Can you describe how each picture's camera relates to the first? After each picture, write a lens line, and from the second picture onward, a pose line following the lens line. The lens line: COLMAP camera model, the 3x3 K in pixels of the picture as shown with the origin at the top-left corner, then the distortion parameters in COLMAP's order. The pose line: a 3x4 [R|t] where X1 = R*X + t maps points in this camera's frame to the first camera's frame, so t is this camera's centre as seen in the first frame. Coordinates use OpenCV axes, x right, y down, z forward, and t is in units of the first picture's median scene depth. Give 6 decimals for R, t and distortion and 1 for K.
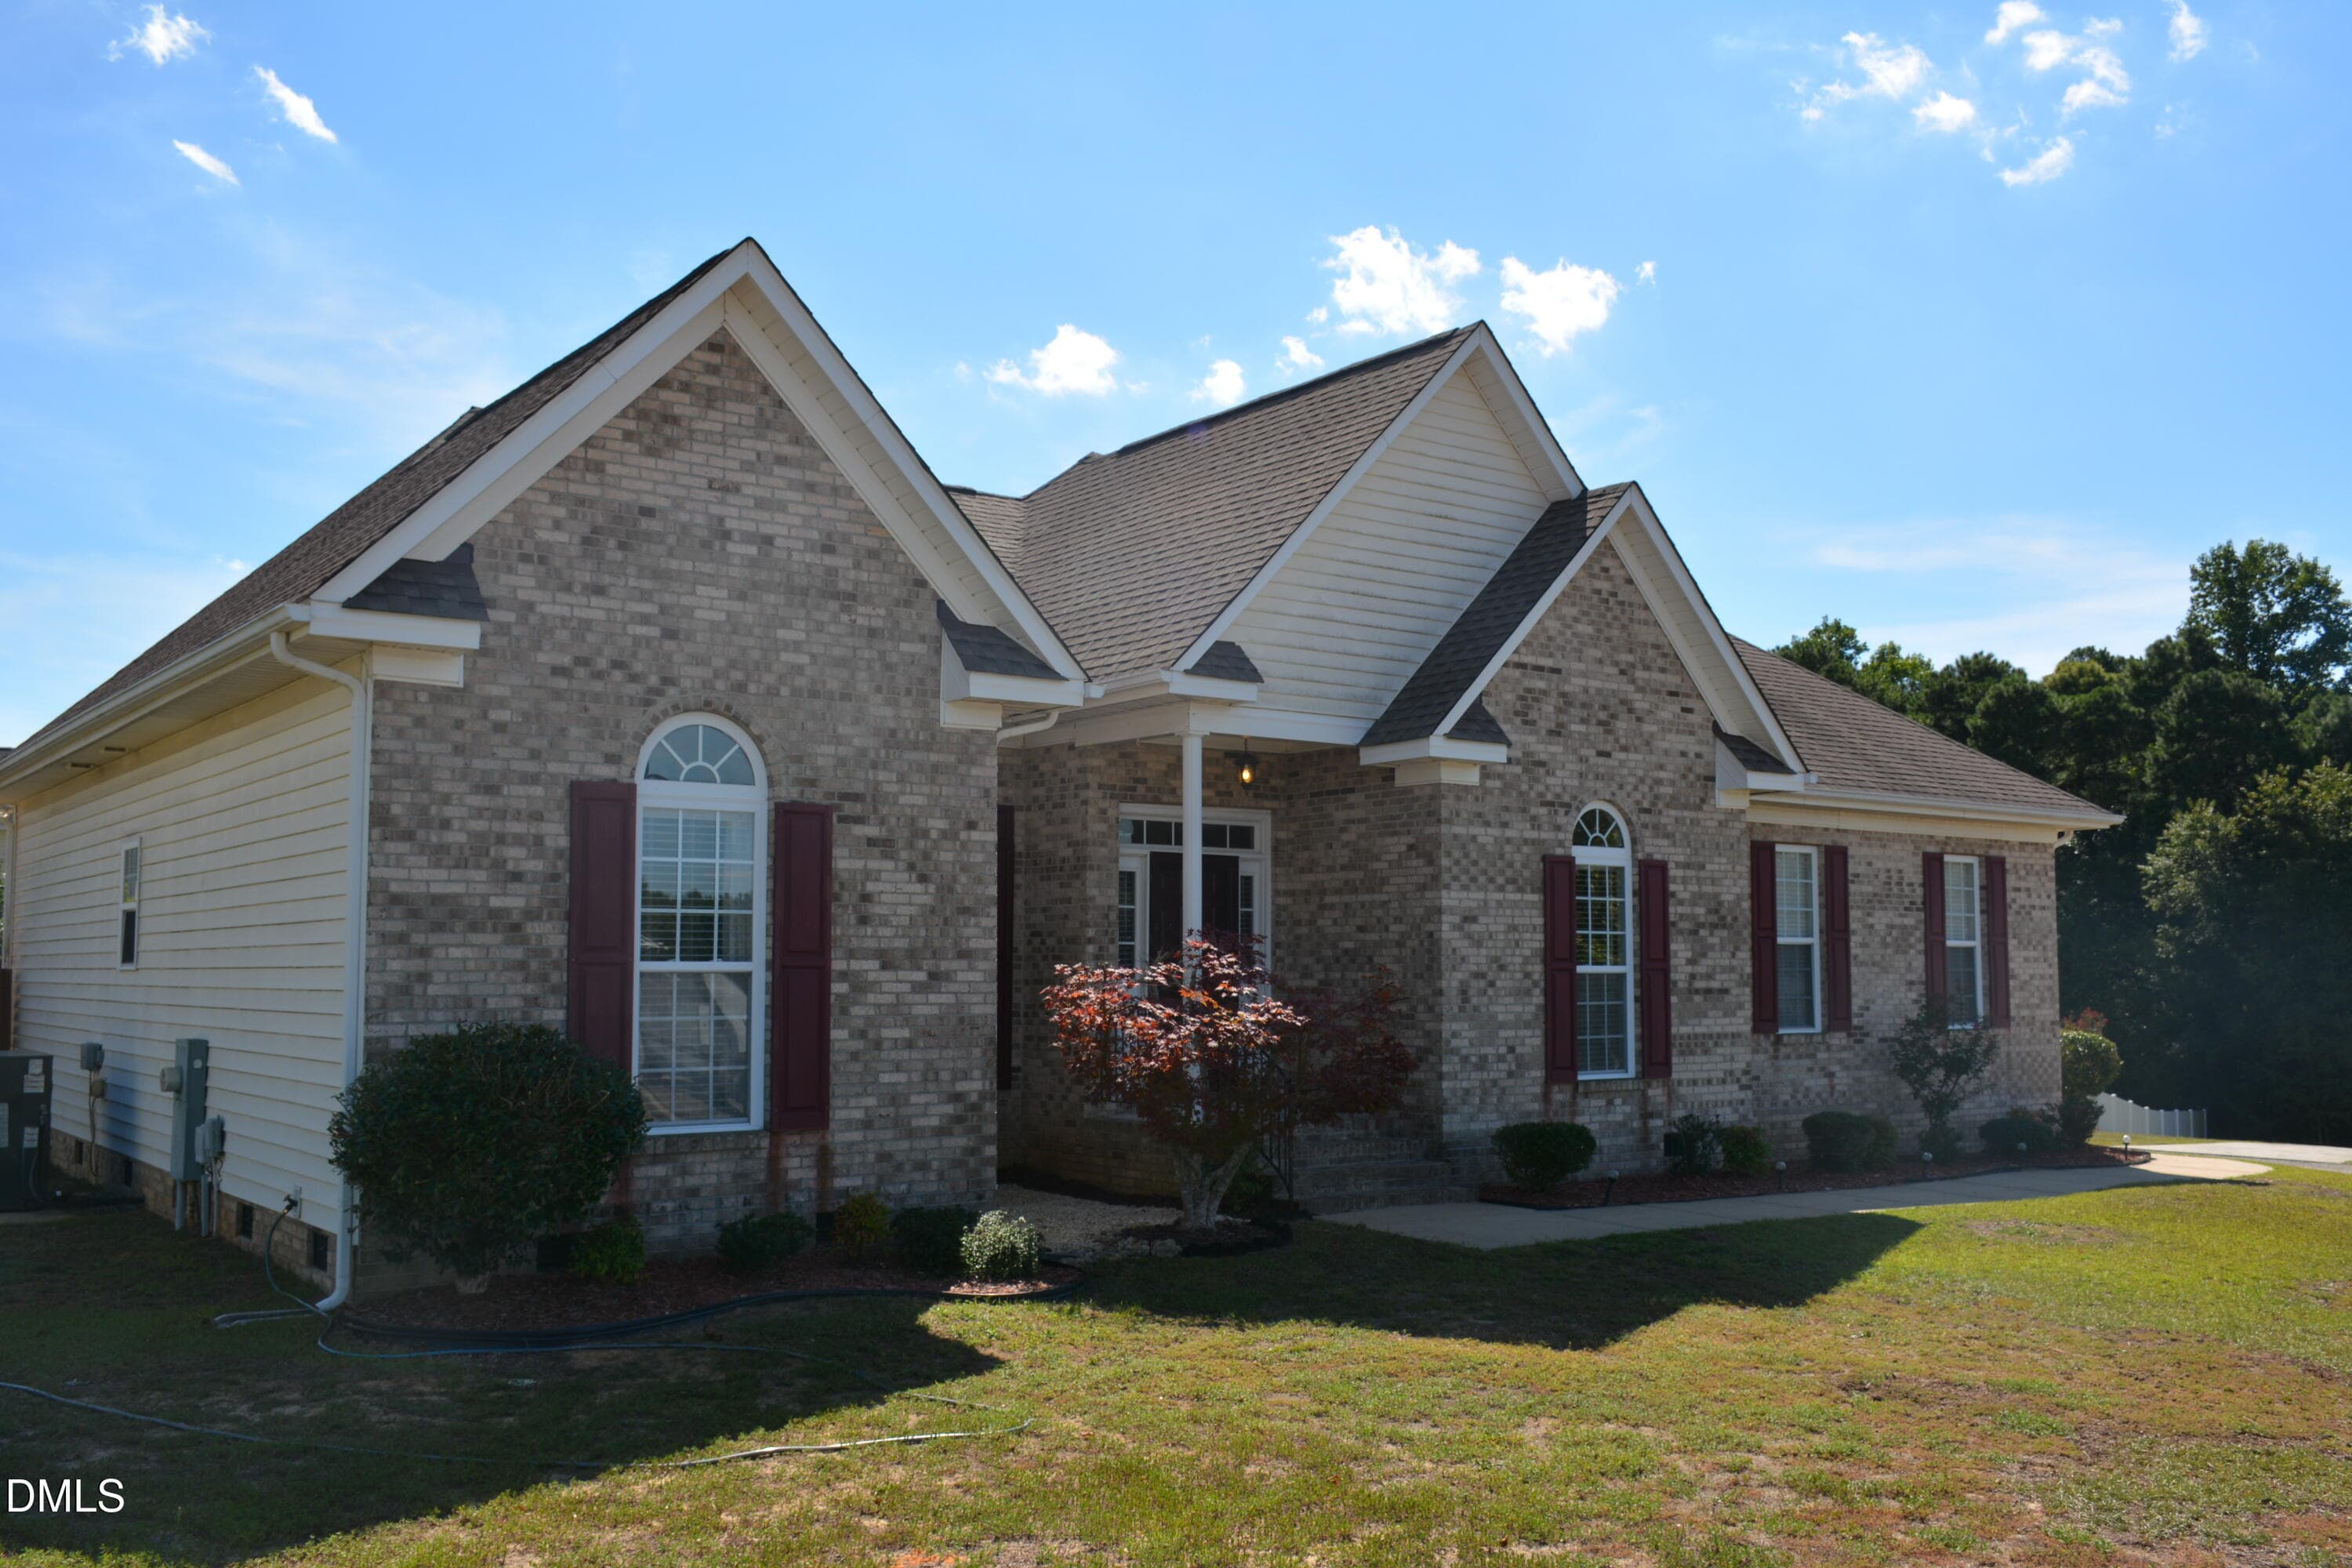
lens RADIAL K [[2087.6, 0, 1180.5], [0, 2087.6, 792.1], [0, 0, 1]] dist [0.007931, -0.000614]
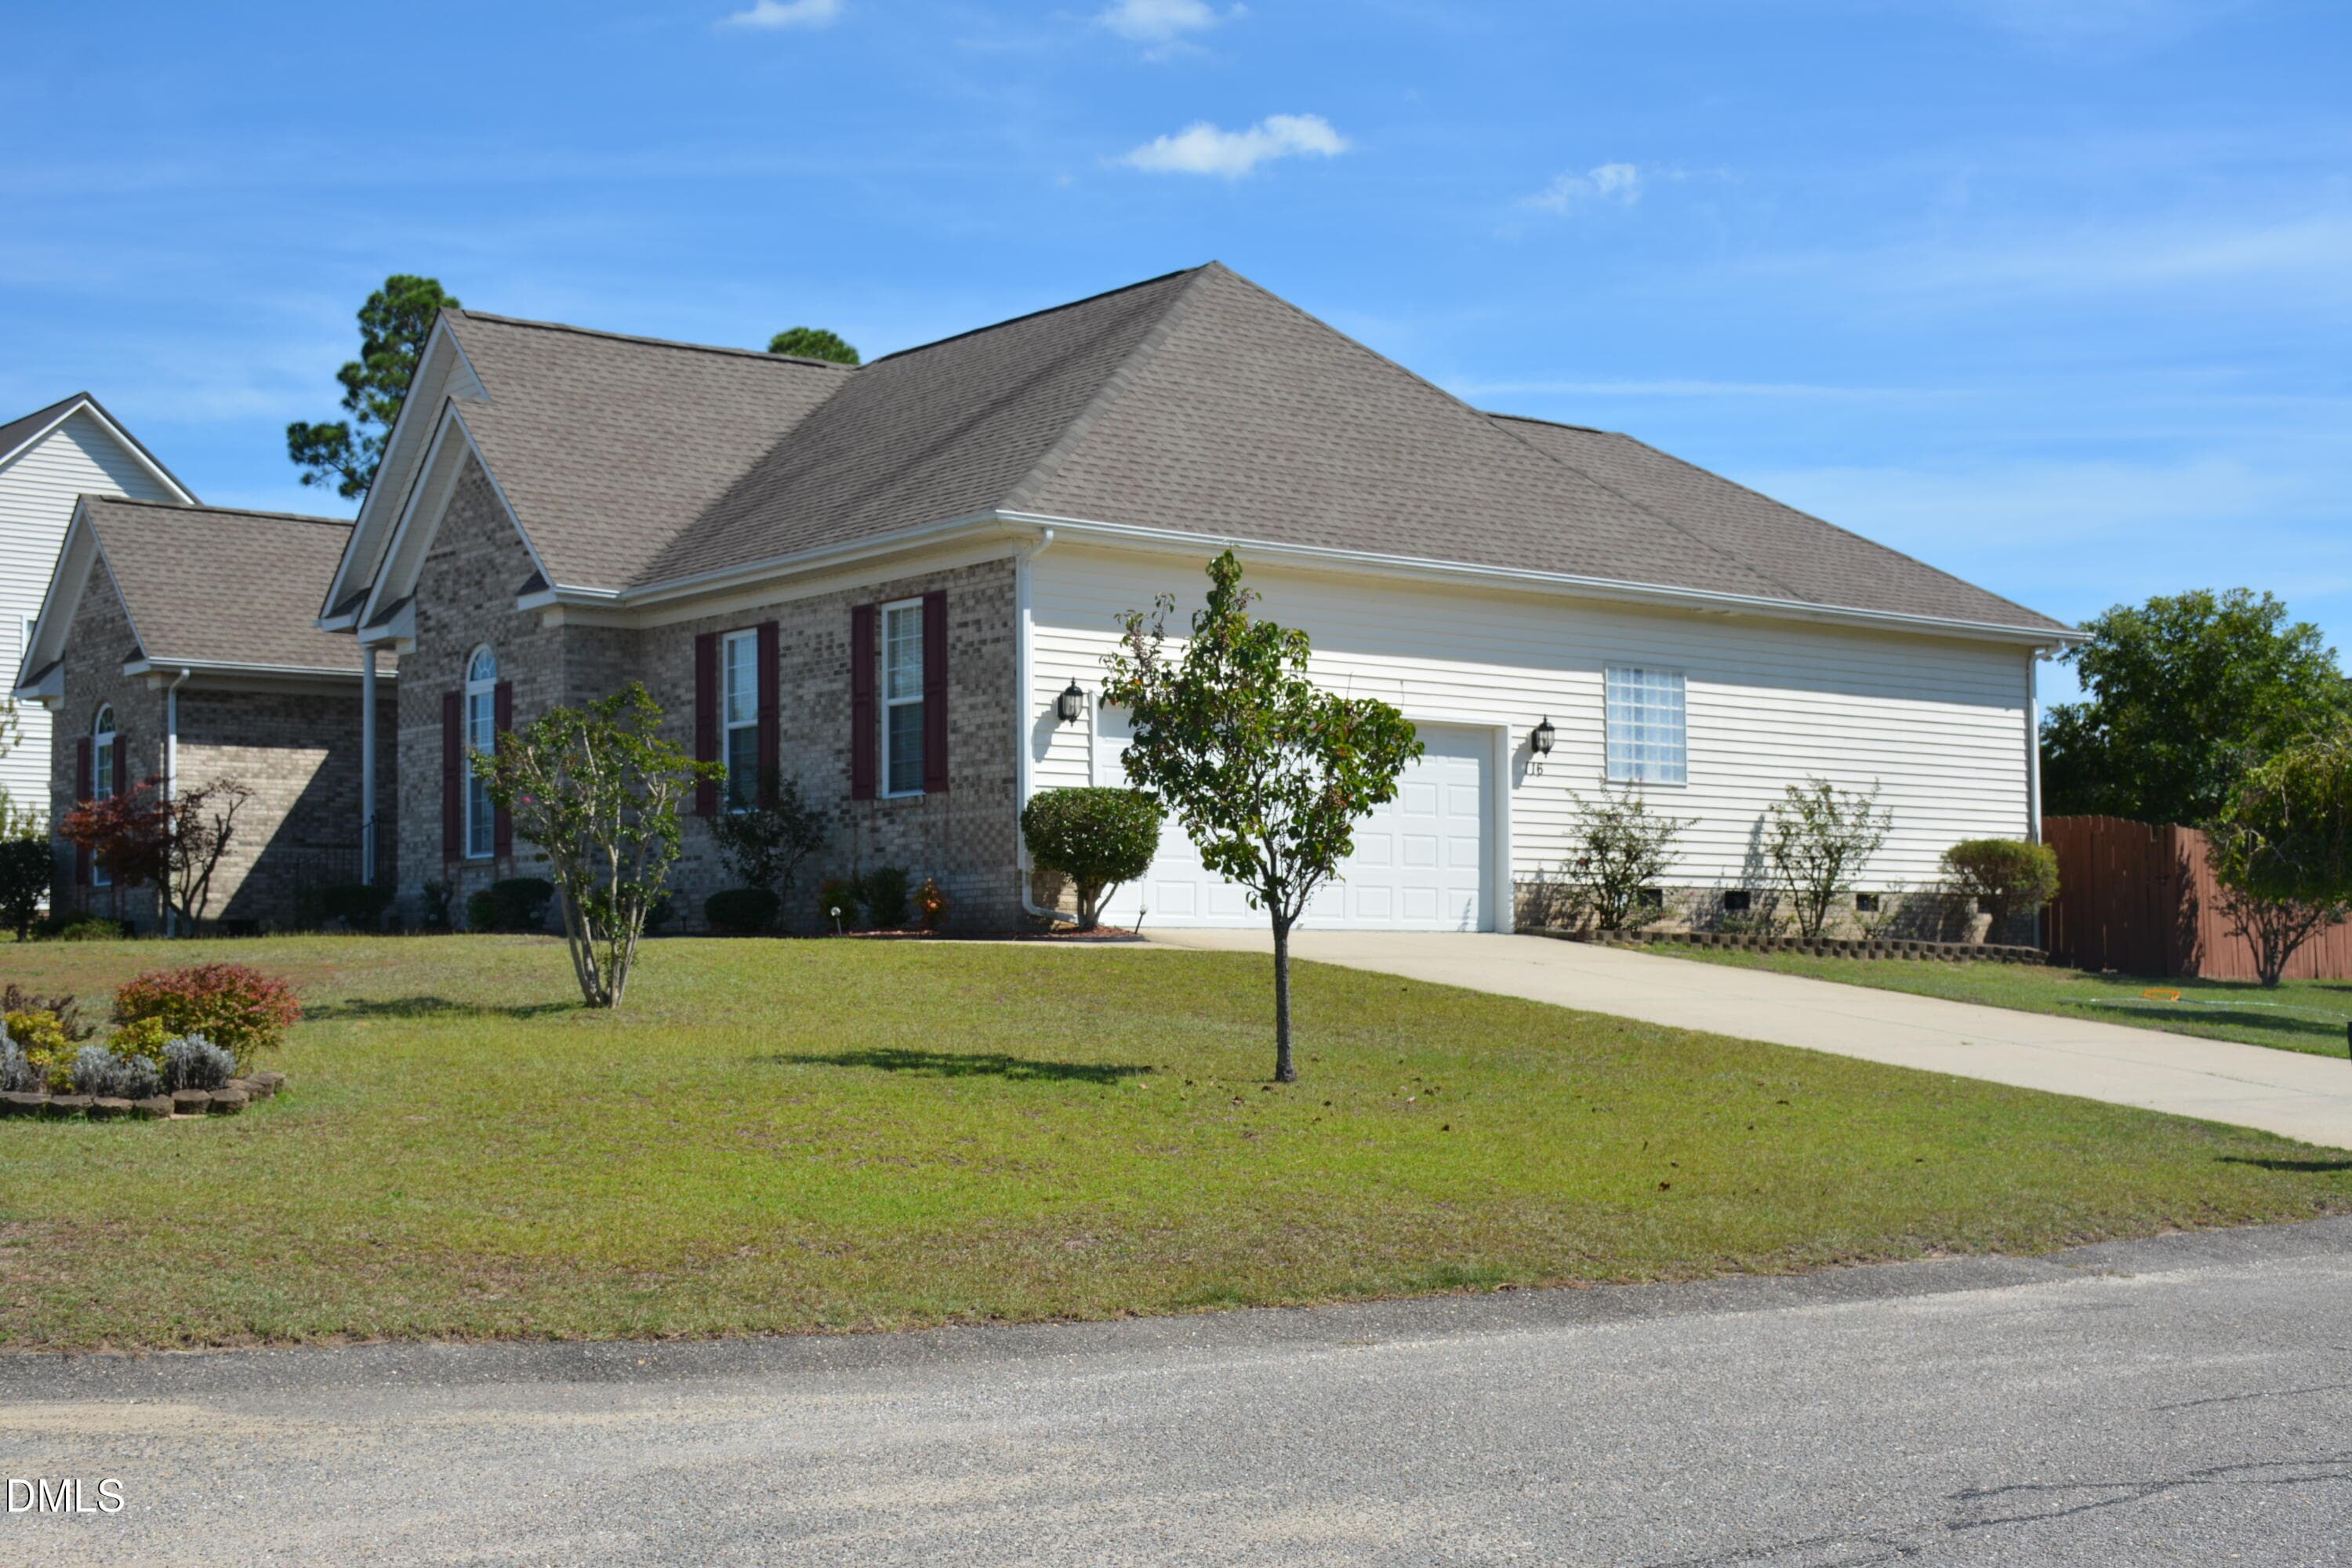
lens RADIAL K [[3046.8, 0, 1176.0], [0, 3046.8, 784.0], [0, 0, 1]] dist [0.011555, -0.002710]
pose [[0.044356, -0.071711, -0.996439, 2.202277], [0.098314, 0.992892, -0.067079, 0.272809], [0.994166, -0.094989, 0.051091, 1.395320]]
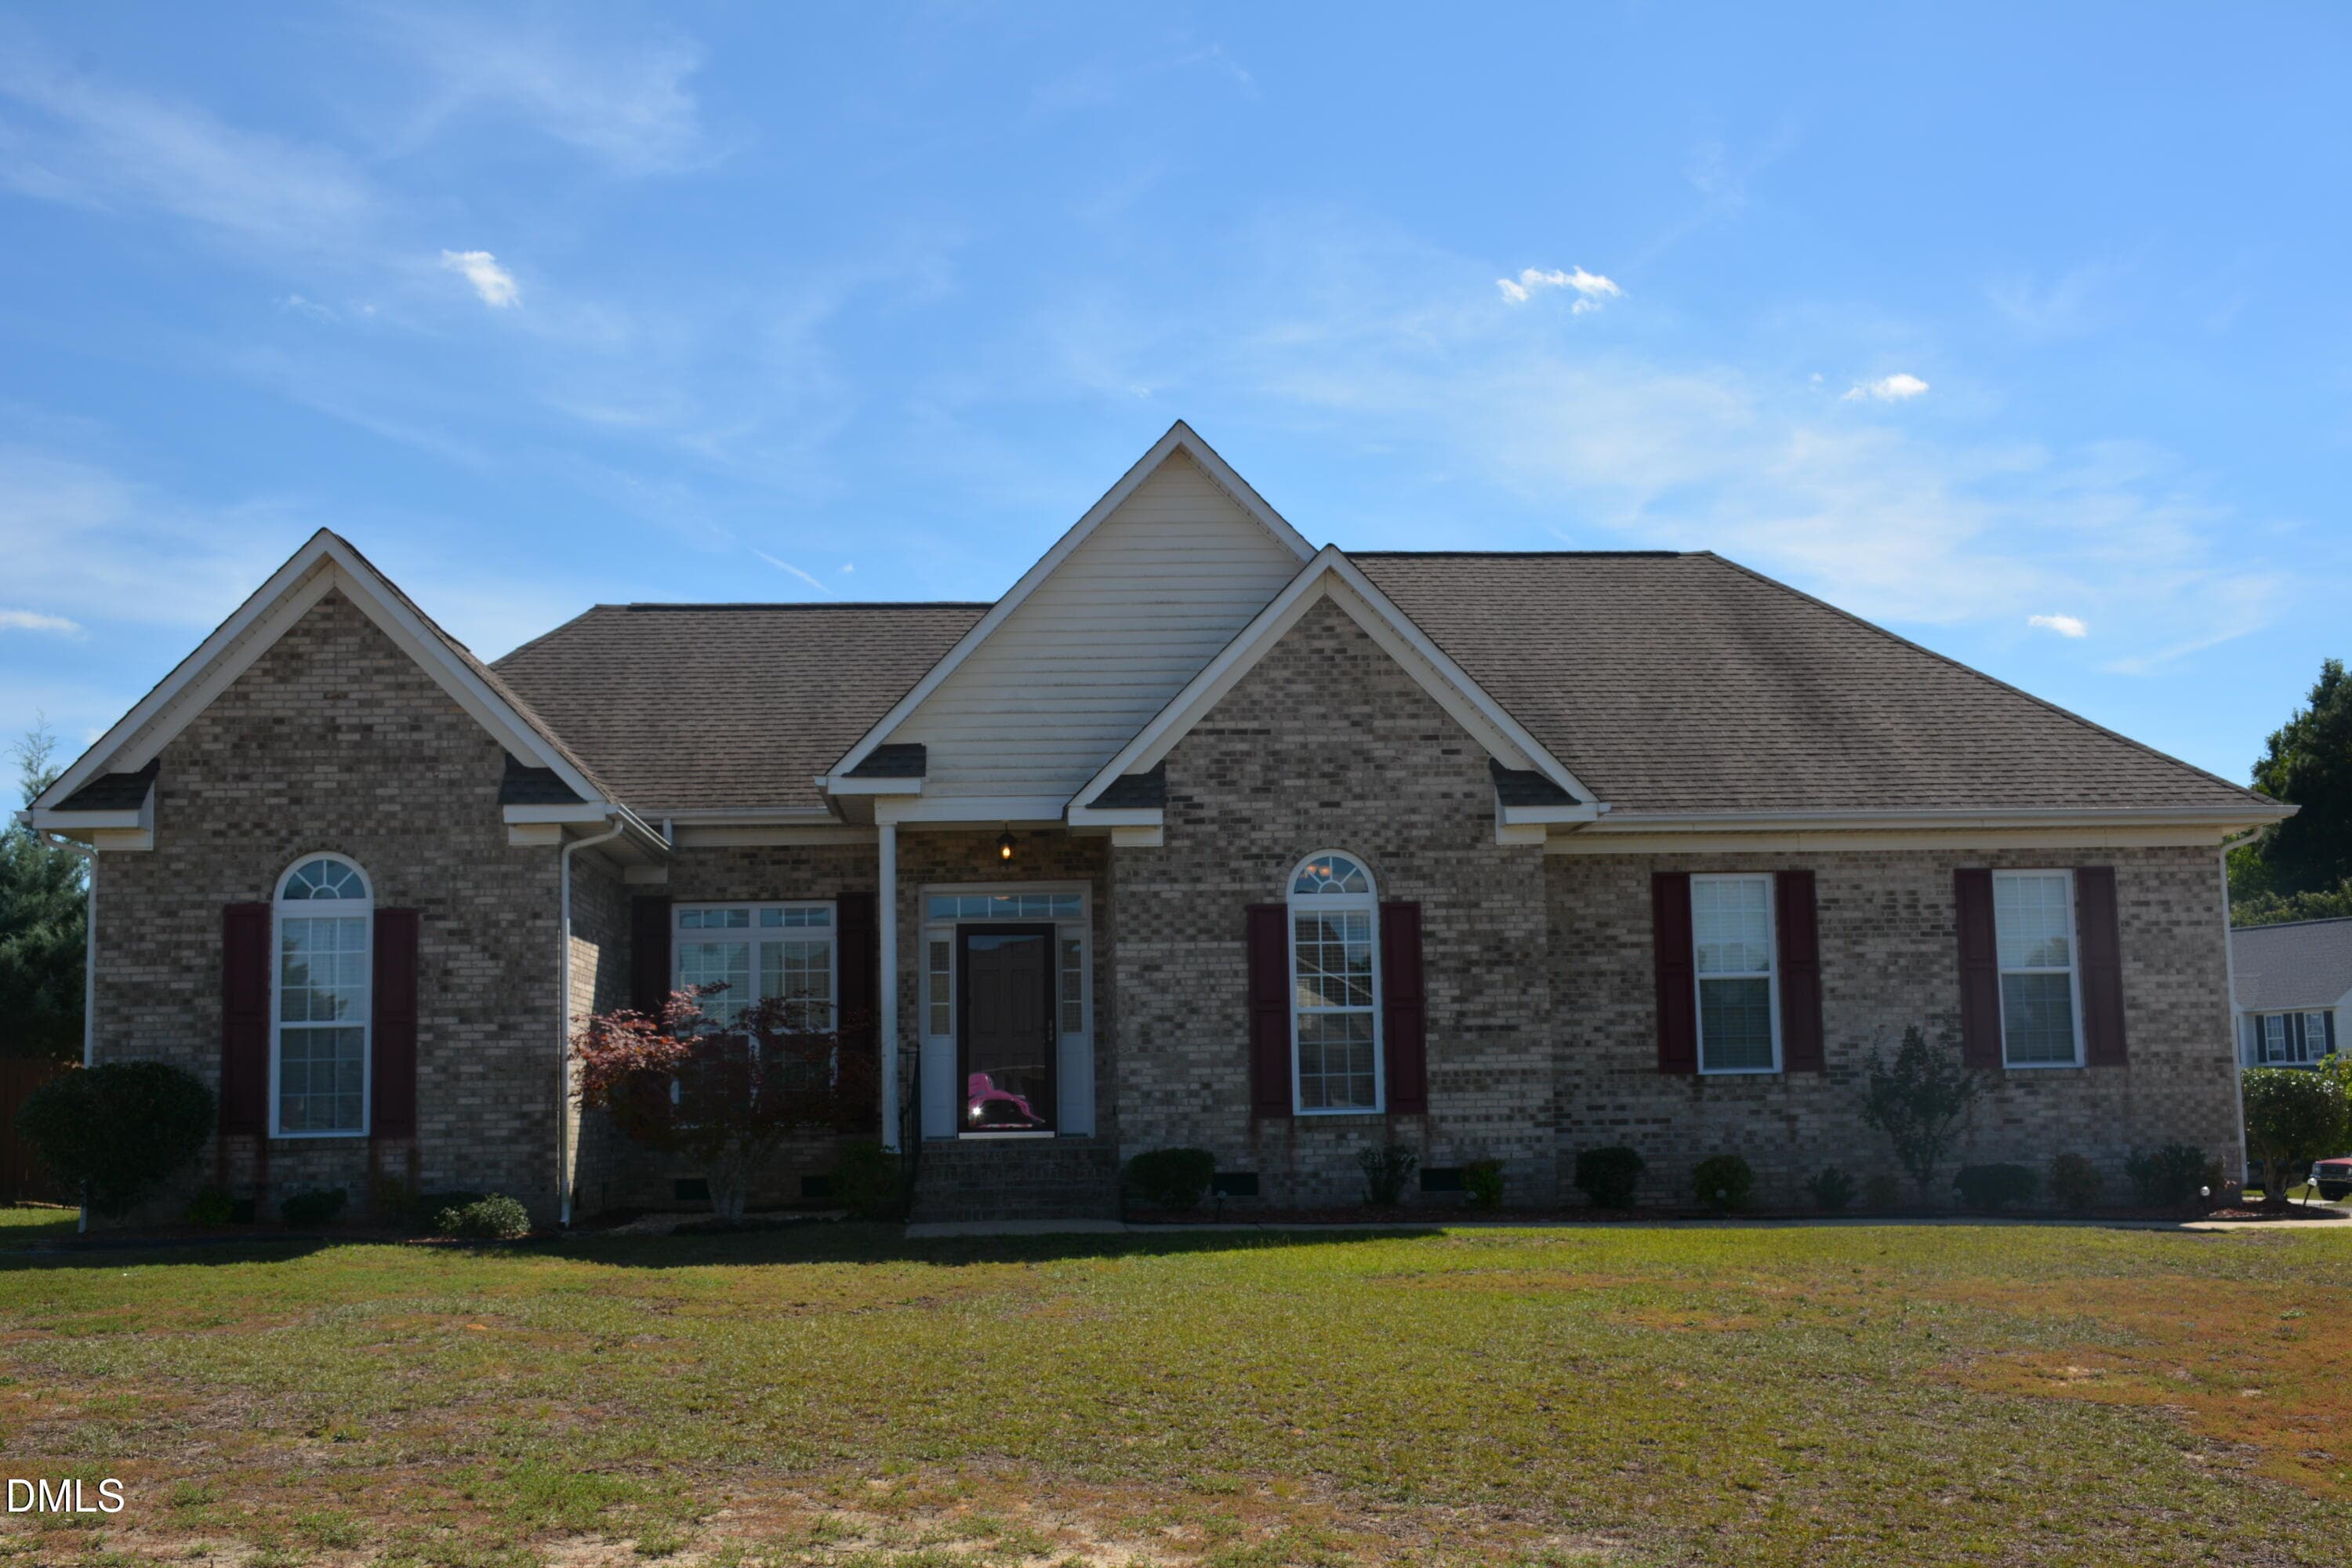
lens RADIAL K [[2555.5, 0, 1139.6], [0, 2555.5, 786.7], [0, 0, 1]] dist [0.013580, -0.004614]
pose [[0.831397, -0.089557, -0.548414, 0.874776], [0.069449, 0.995935, -0.057352, 0.042126], [0.551321, 0.009596, 0.834238, -0.130987]]
